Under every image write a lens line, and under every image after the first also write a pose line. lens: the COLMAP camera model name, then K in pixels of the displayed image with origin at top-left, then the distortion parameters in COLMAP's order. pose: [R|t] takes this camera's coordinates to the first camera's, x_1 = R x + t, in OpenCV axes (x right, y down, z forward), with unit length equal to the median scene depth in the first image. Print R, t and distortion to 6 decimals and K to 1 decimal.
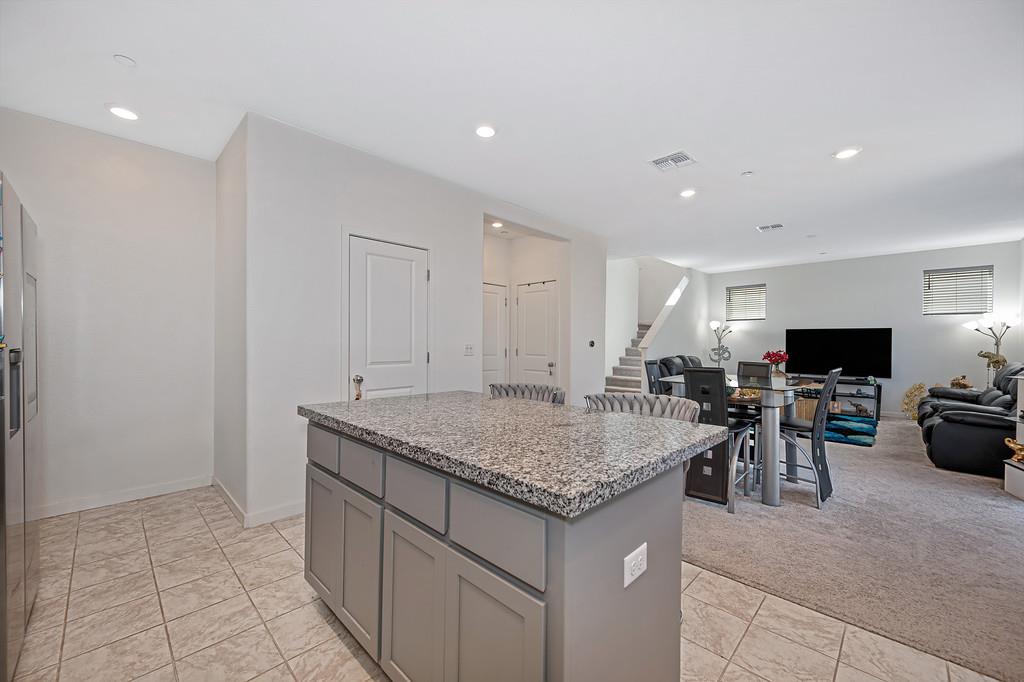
lens RADIAL K [[399.9, 0, 512.0], [0, 399.9, 341.0], [0, 0, 1]] dist [-0.000609, -0.000054]
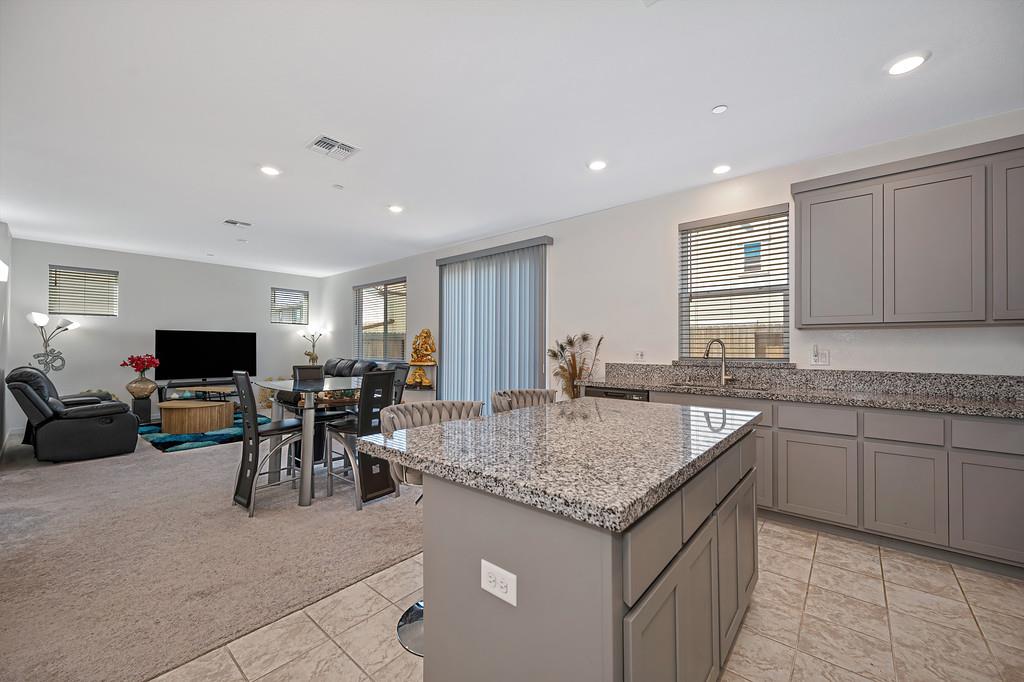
lens RADIAL K [[399.9, 0, 512.0], [0, 399.9, 341.0], [0, 0, 1]] dist [-0.000609, -0.000054]
pose [[-0.066915, 0.007229, 0.997732, -0.241114], [-0.005816, 0.999954, -0.007635, -0.003273], [-0.997742, -0.006313, -0.066870, 0.292349]]
